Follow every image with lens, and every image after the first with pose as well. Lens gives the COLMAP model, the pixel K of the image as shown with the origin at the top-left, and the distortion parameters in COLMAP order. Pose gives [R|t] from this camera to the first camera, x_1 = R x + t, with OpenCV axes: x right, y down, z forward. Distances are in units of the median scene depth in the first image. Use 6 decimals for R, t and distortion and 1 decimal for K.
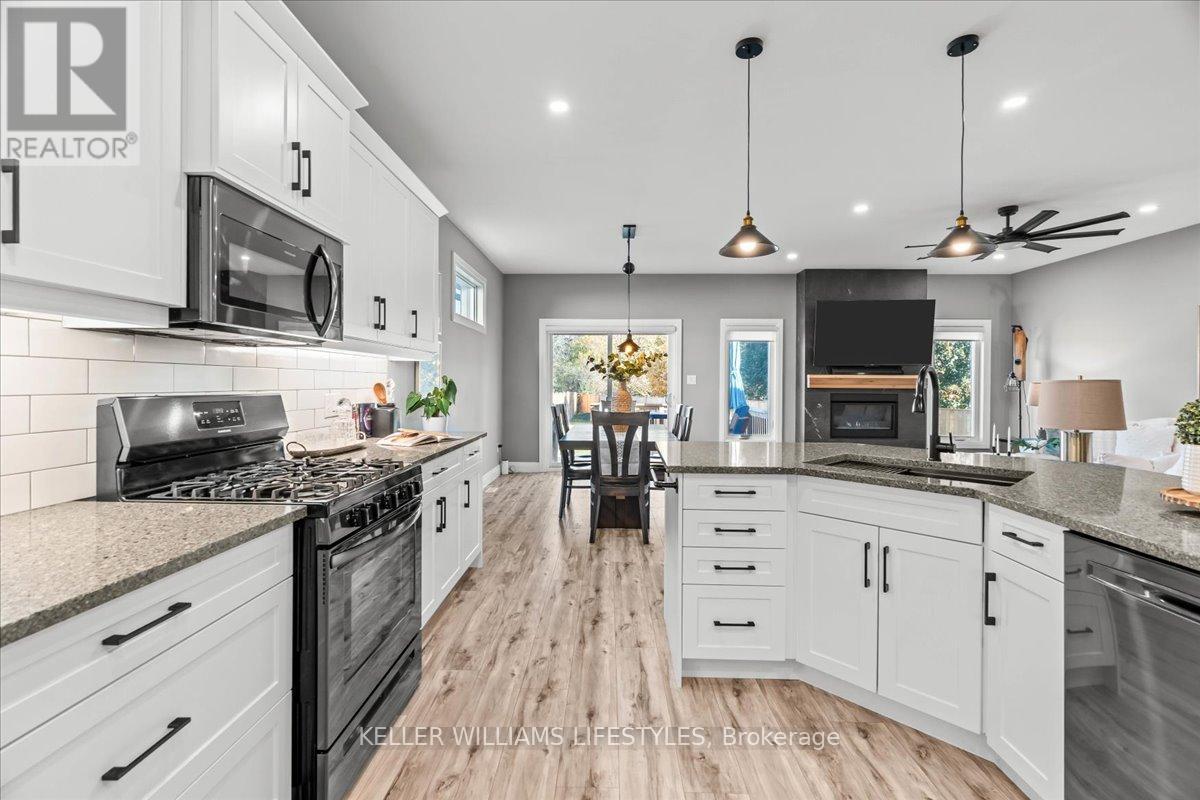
lens RADIAL K [[542.0, 0, 602.4], [0, 542.0, 384.7], [0, 0, 1]] dist [-0.011632, 0.004346]
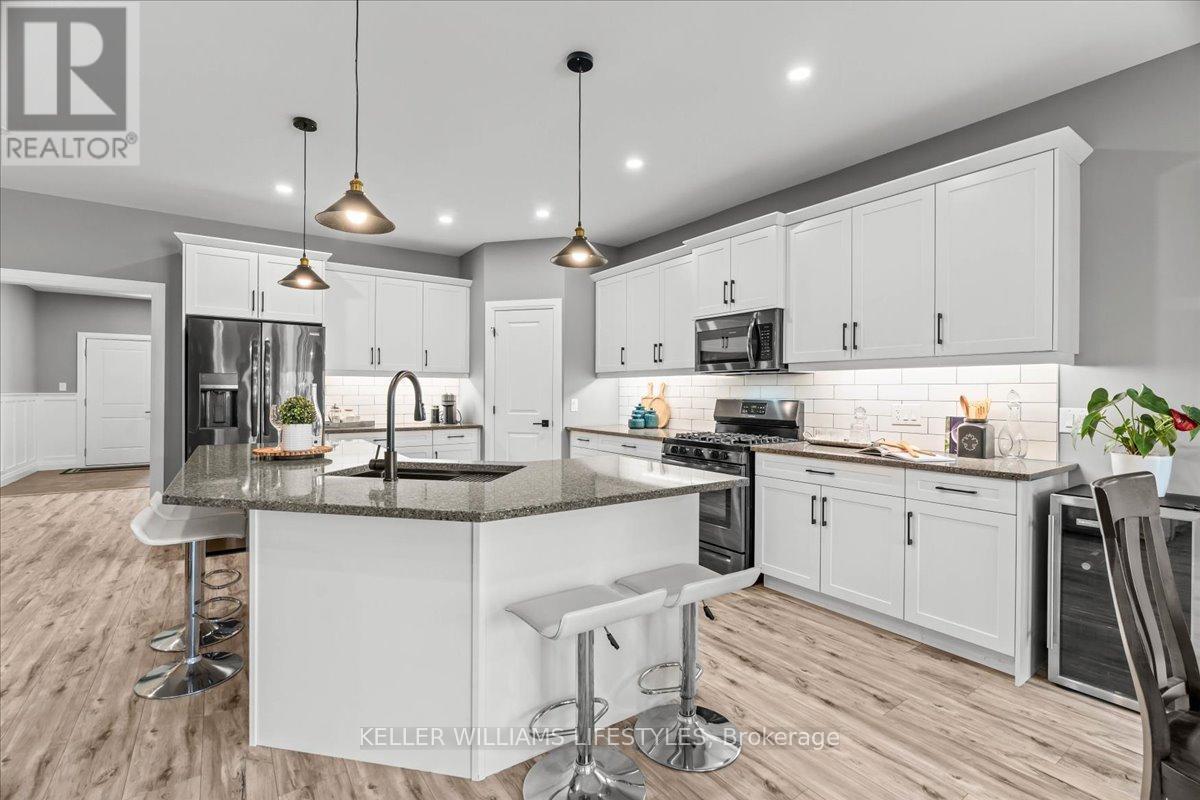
lens RADIAL K [[542.0, 0, 598.4], [0, 542.0, 395.5], [0, 0, 1]] dist [-0.011632, 0.004346]
pose [[-0.802503, -0.005755, -0.596620, 0.684509], [-0.014461, 0.999847, 0.009806, -0.005828], [0.596472, 0.016497, -0.802464, 1.490392]]
